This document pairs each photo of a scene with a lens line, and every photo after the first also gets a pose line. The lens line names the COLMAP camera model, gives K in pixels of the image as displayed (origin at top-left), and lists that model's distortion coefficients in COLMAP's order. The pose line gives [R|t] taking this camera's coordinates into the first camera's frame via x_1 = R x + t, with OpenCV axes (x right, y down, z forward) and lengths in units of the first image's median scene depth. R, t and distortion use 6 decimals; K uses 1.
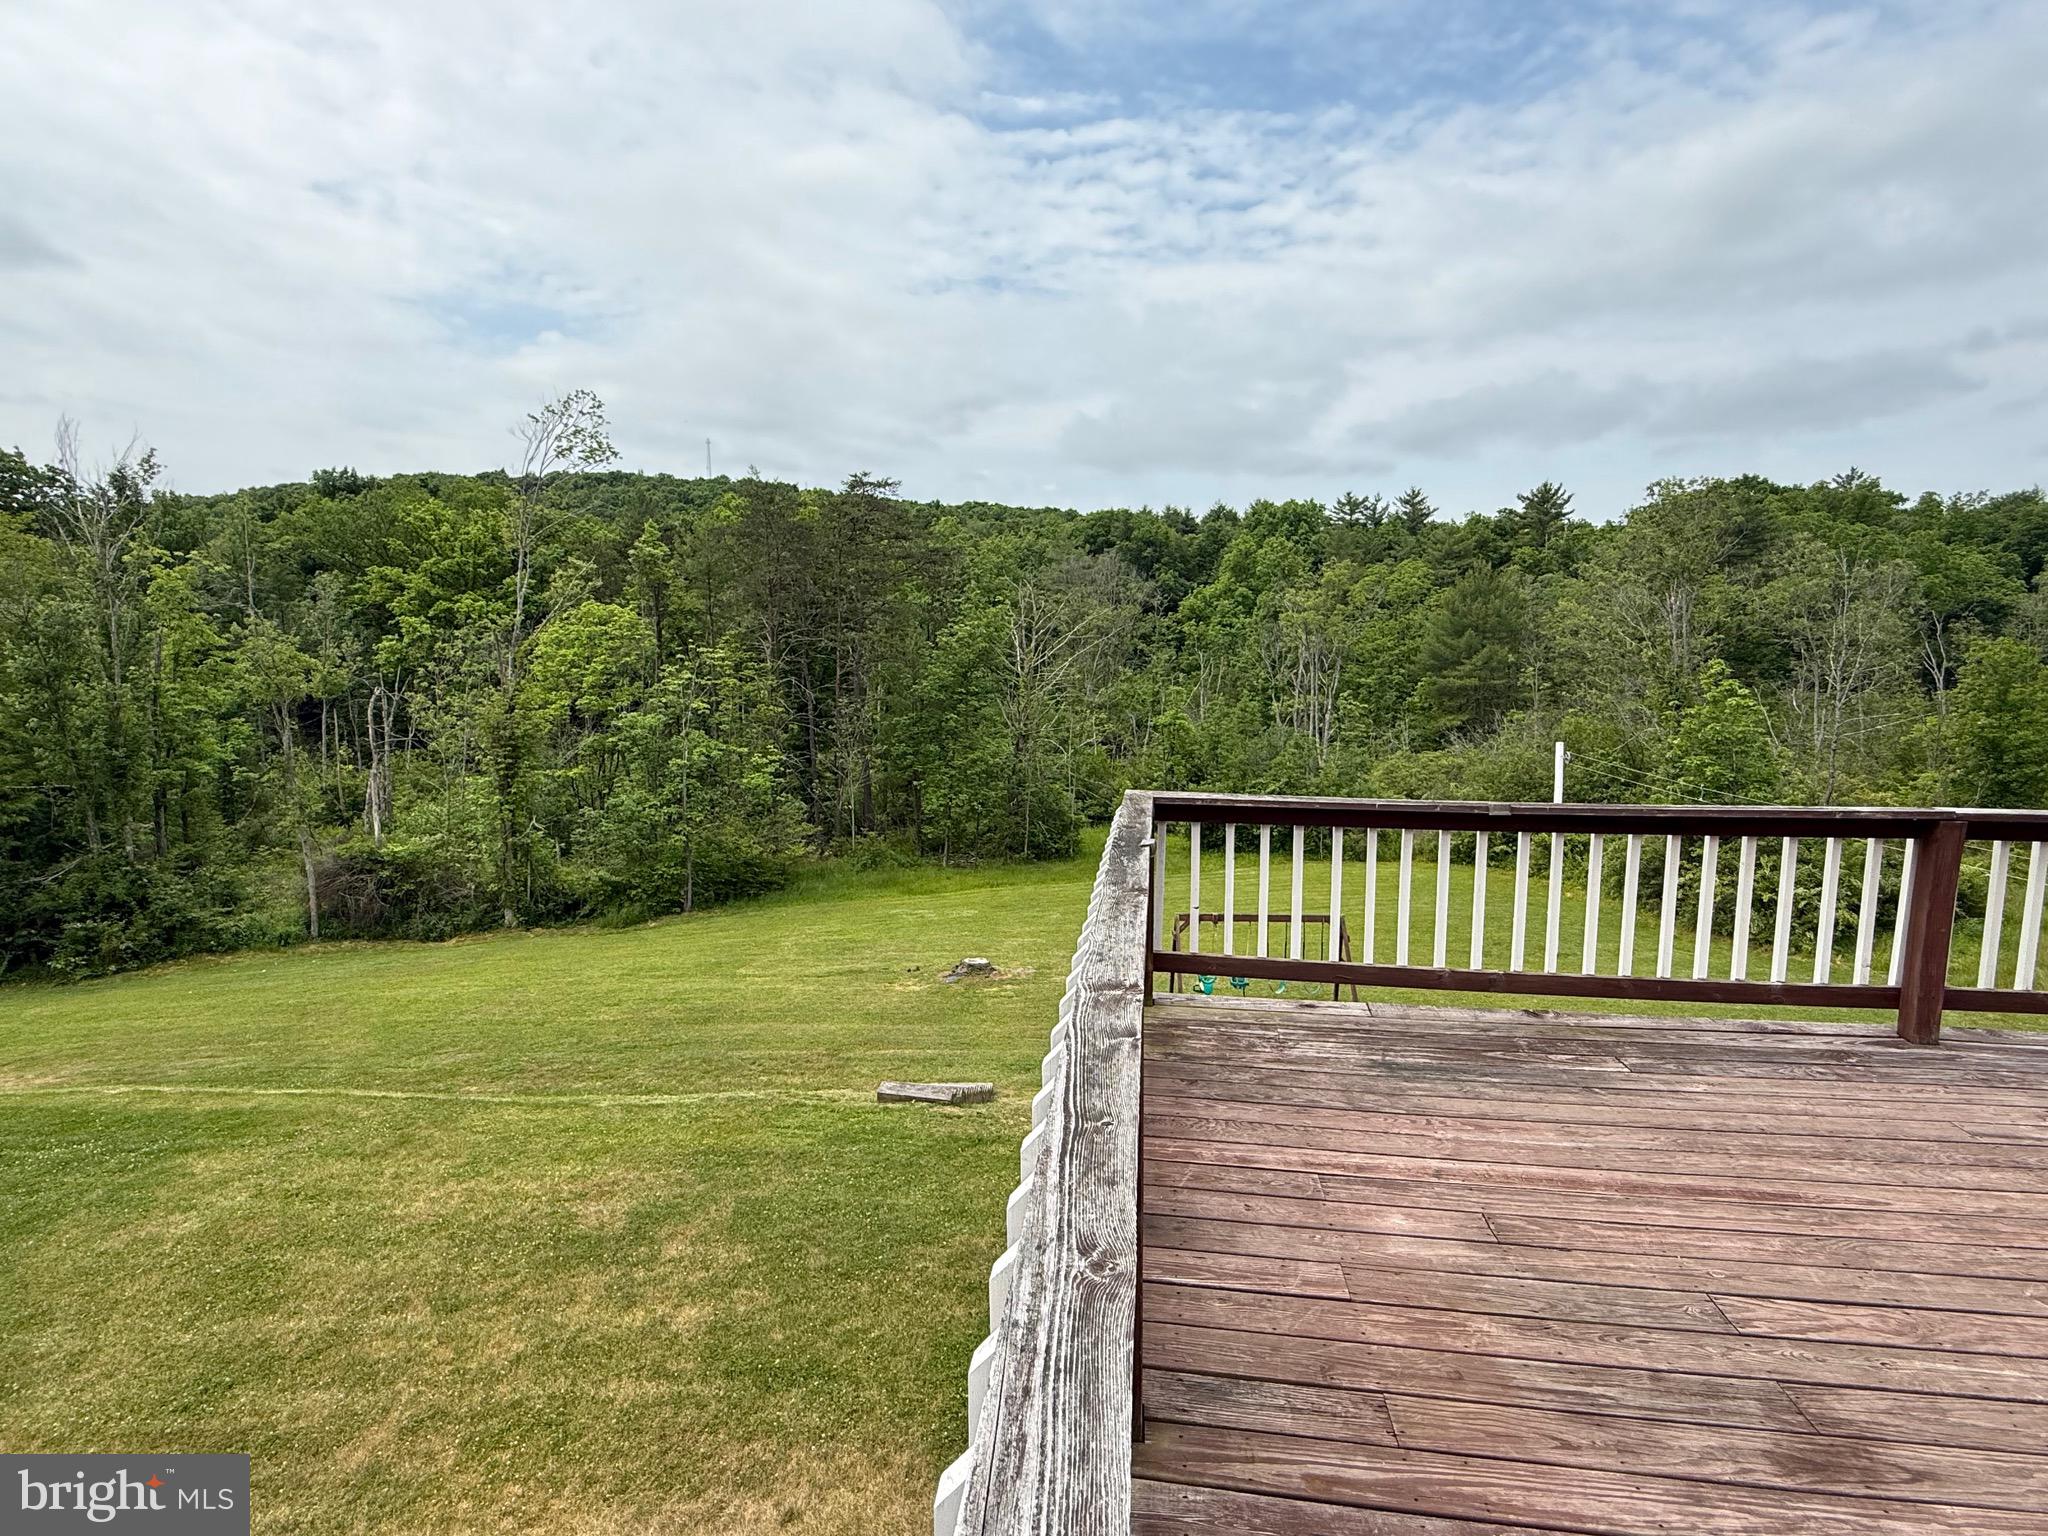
lens RADIAL K [[1017.2, 0, 1025.2], [0, 1017.2, 767.4], [0, 0, 1]] dist [-0.001648, -0.000179]
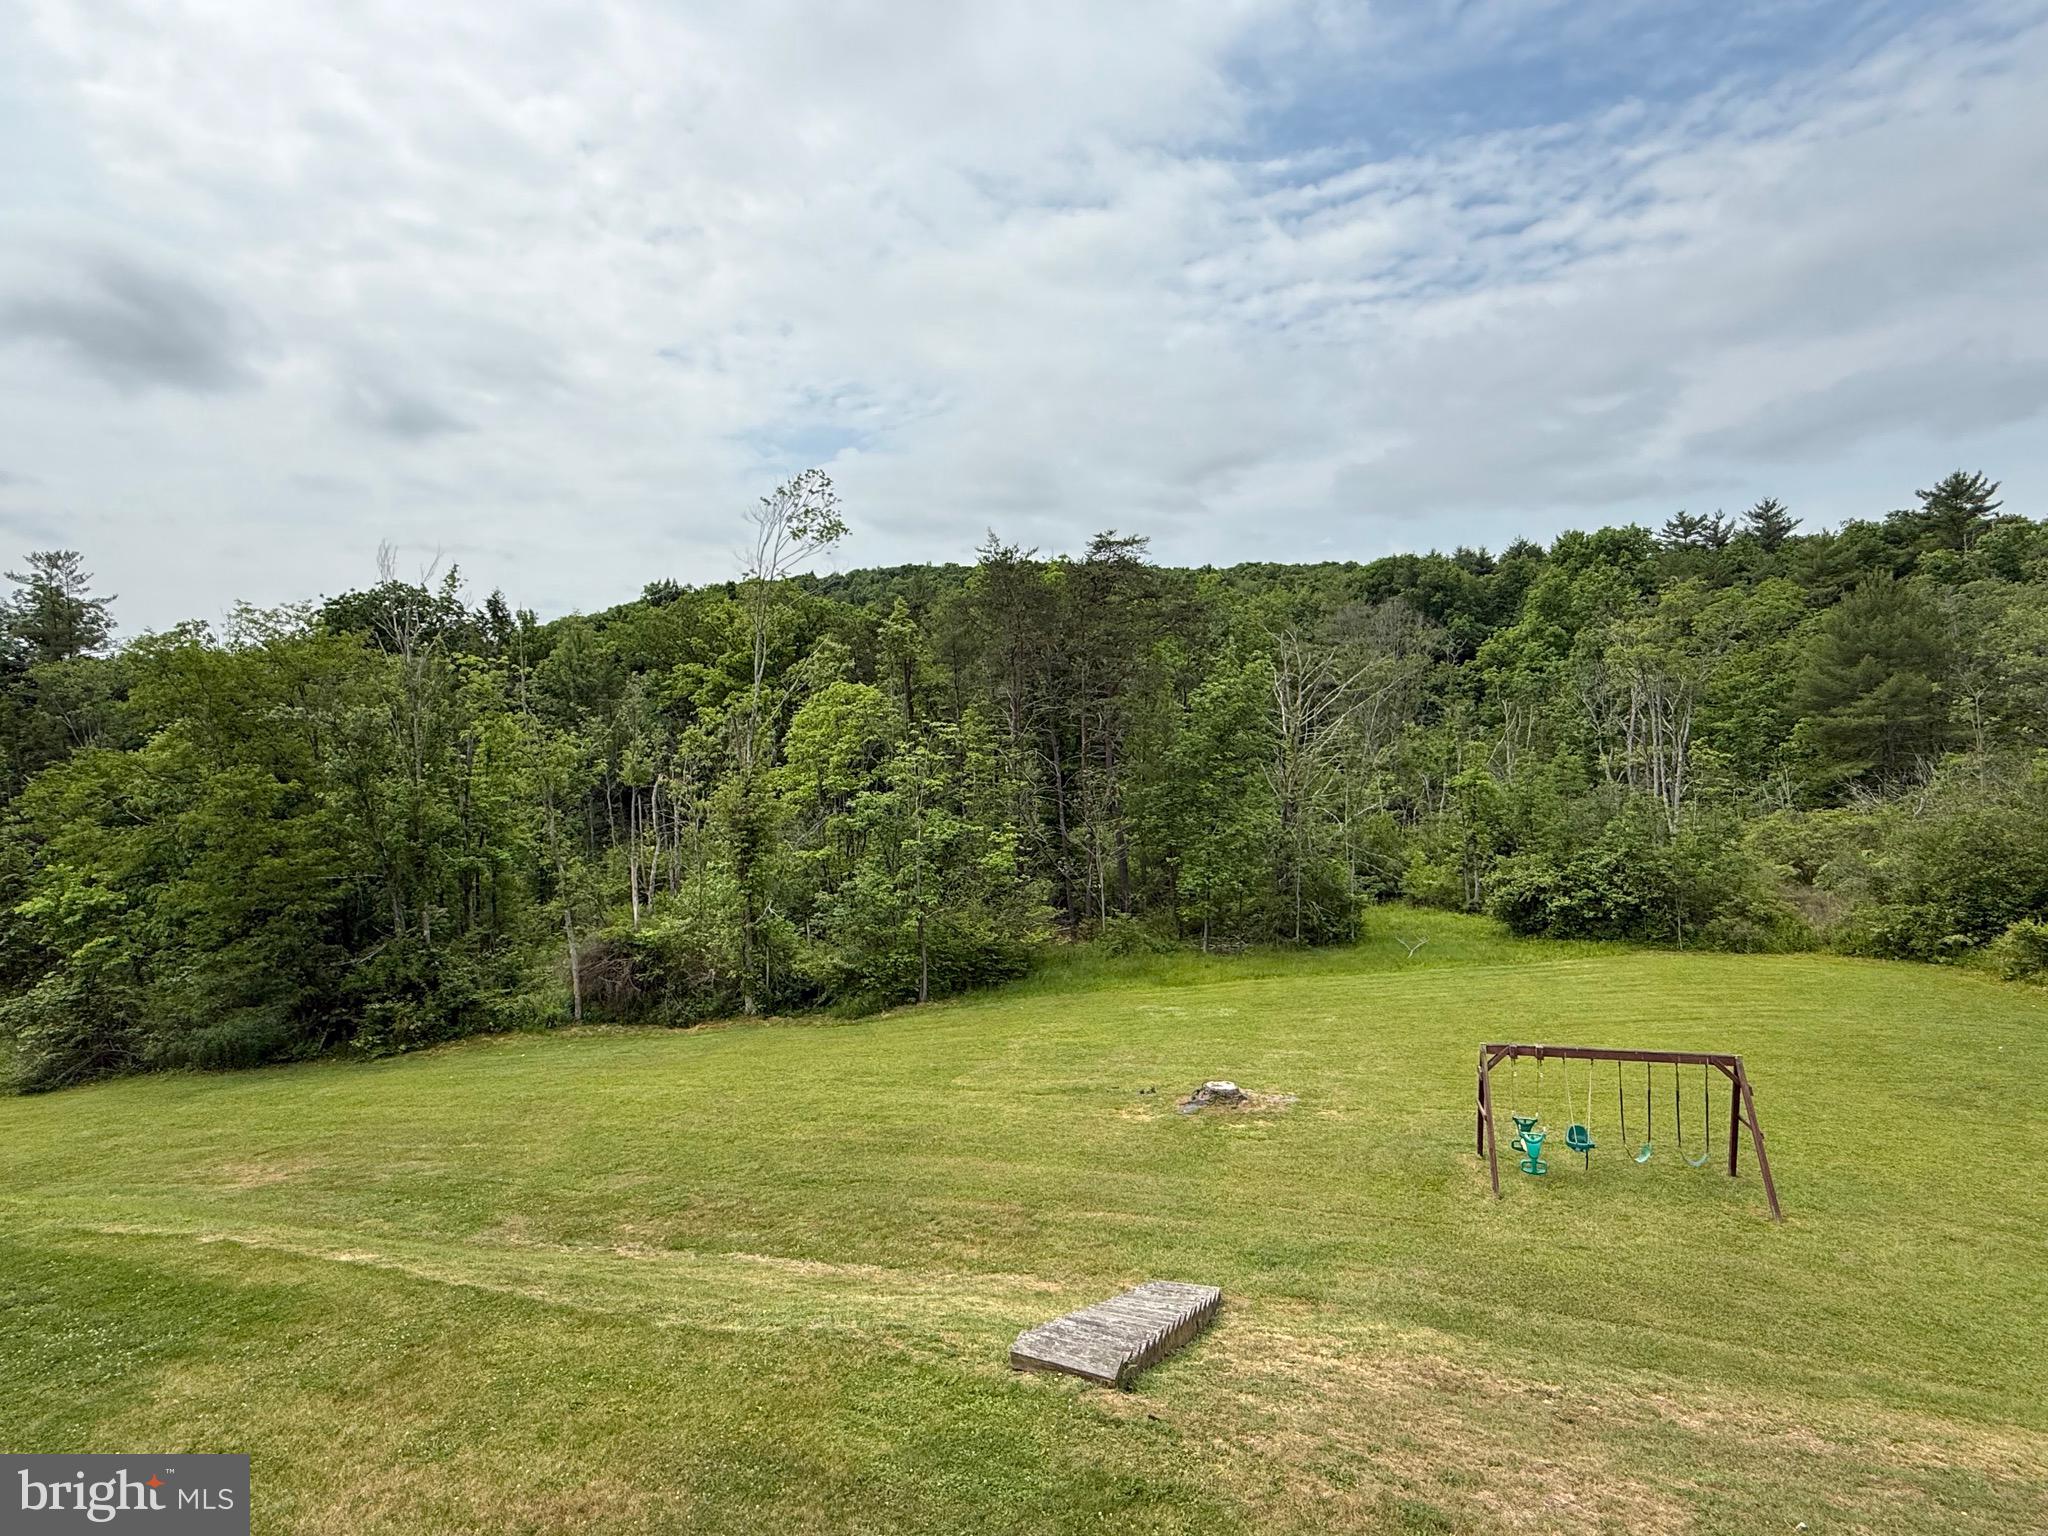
lens RADIAL K [[1017.5, 0, 1027.5], [0, 1017.5, 766.0], [0, 0, 1]] dist [0.000546, -0.000038]
pose [[0.962719, -0.035642, -0.268144, 0.015703], [0.017544, 0.997422, -0.069588, -0.006226], [0.269932, 0.062290, 0.960862, 0.080416]]
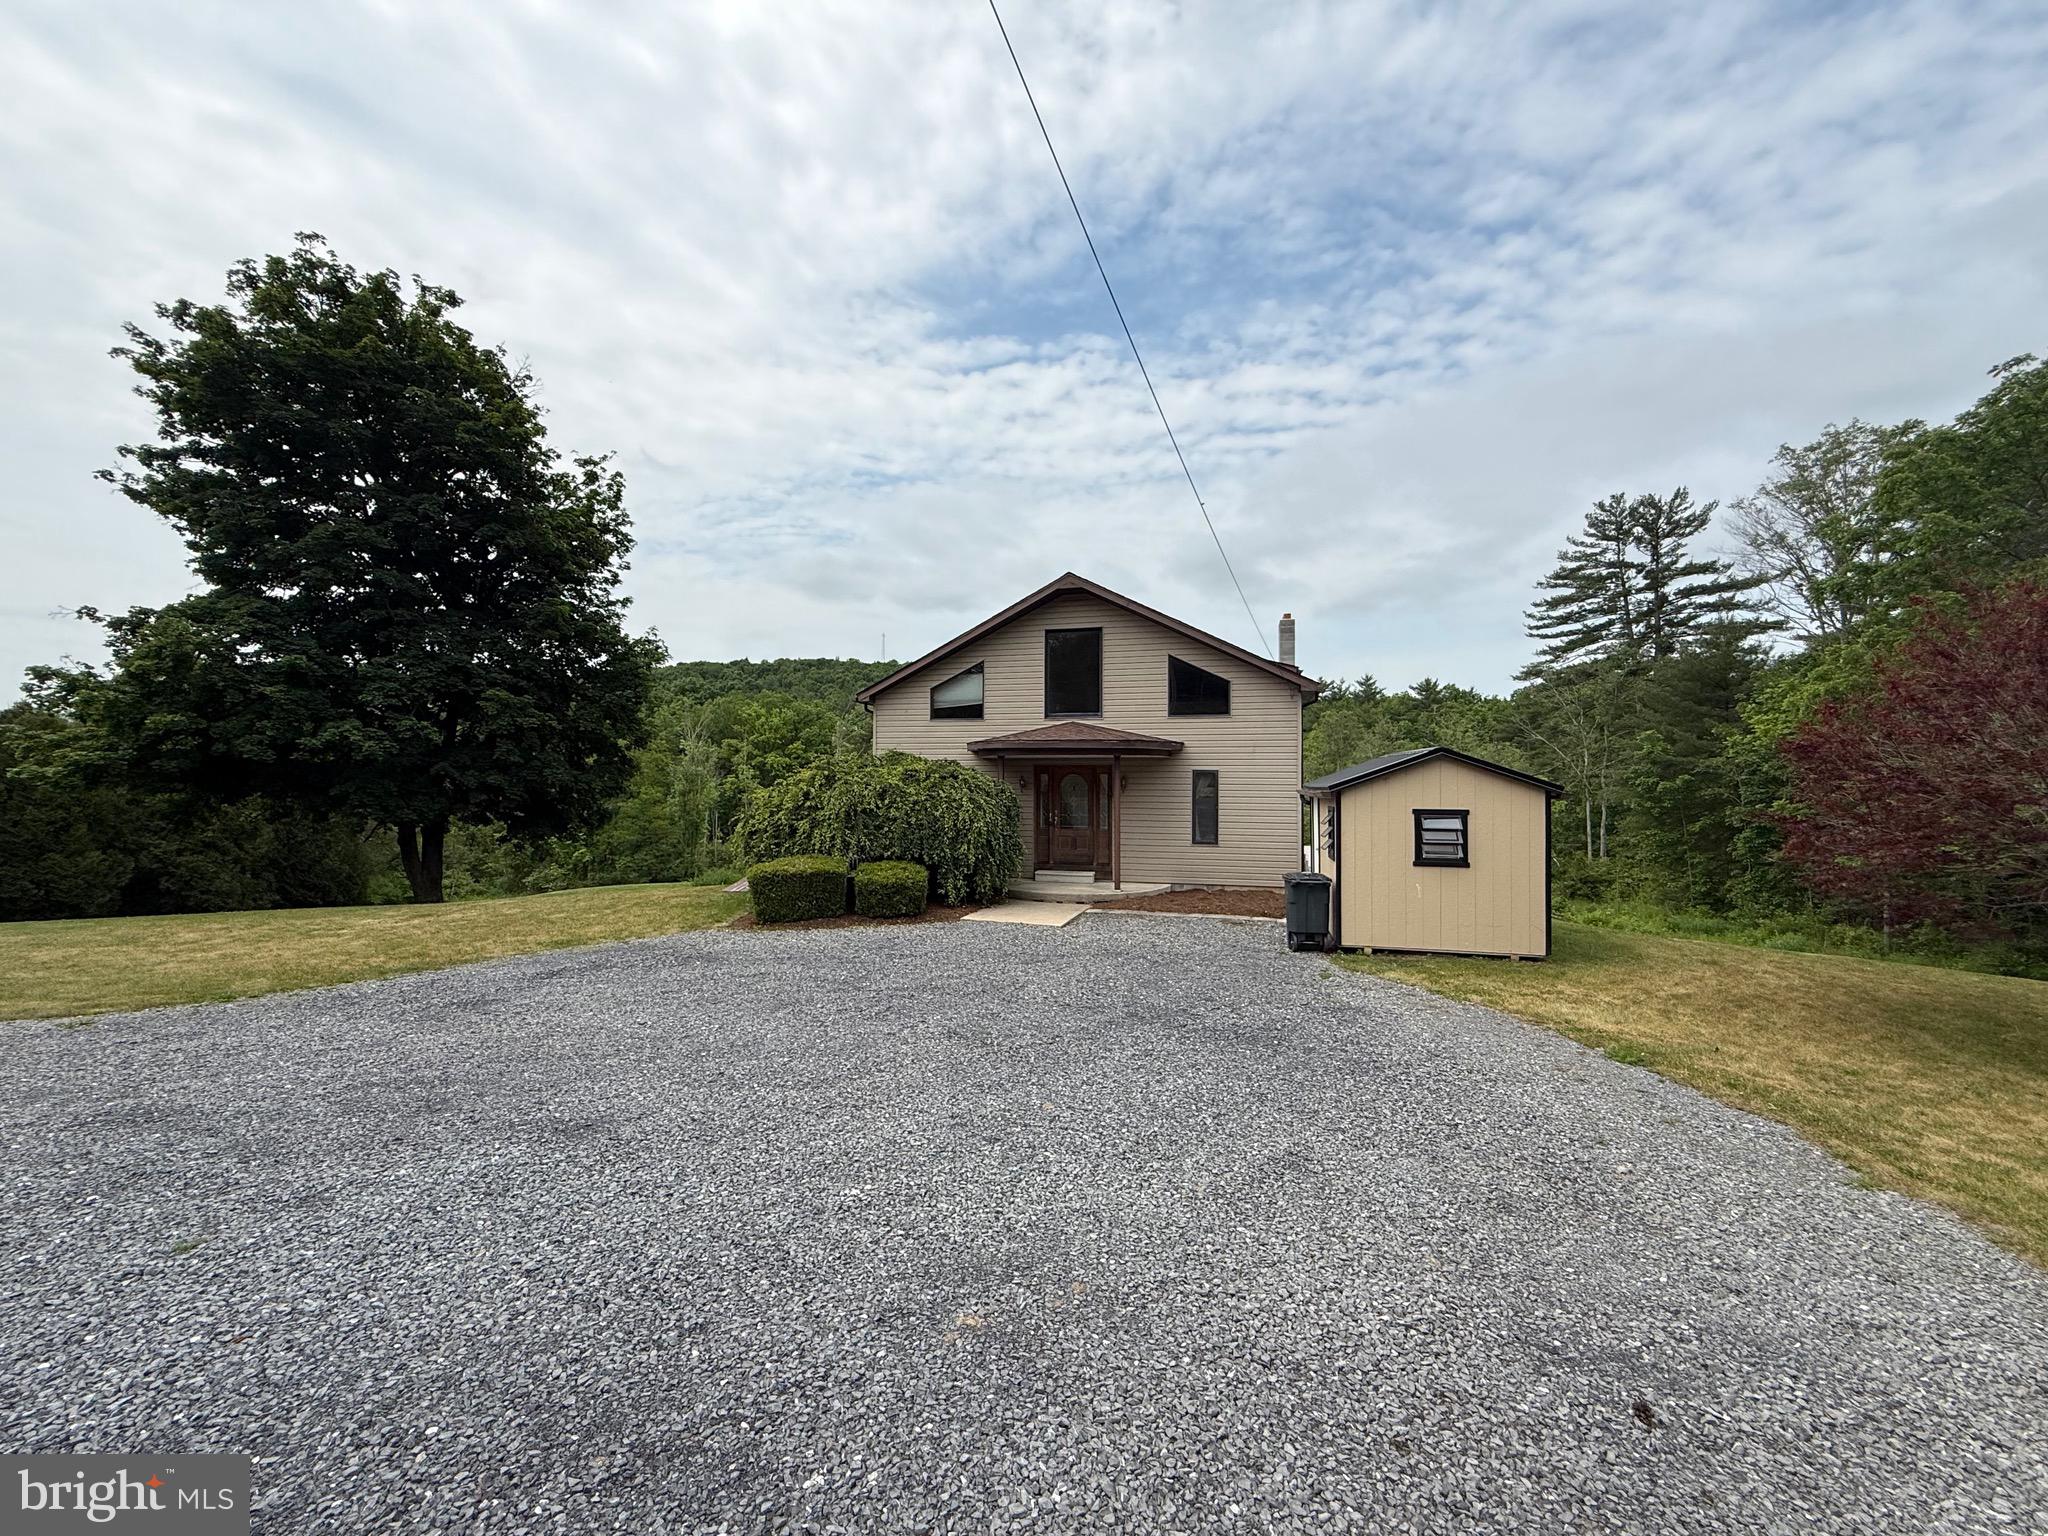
lens RADIAL K [[820.2, 0, 1017.3], [0, 820.2, 767.9], [0, 0, 1]] dist [0.000739, 0.000246]
pose [[0.992158, 0.005658, -0.124862, 0.142702], [-0.022219, 0.991048, -0.131642, 0.069432], [0.123000, 0.133384, 0.983402, -0.656605]]
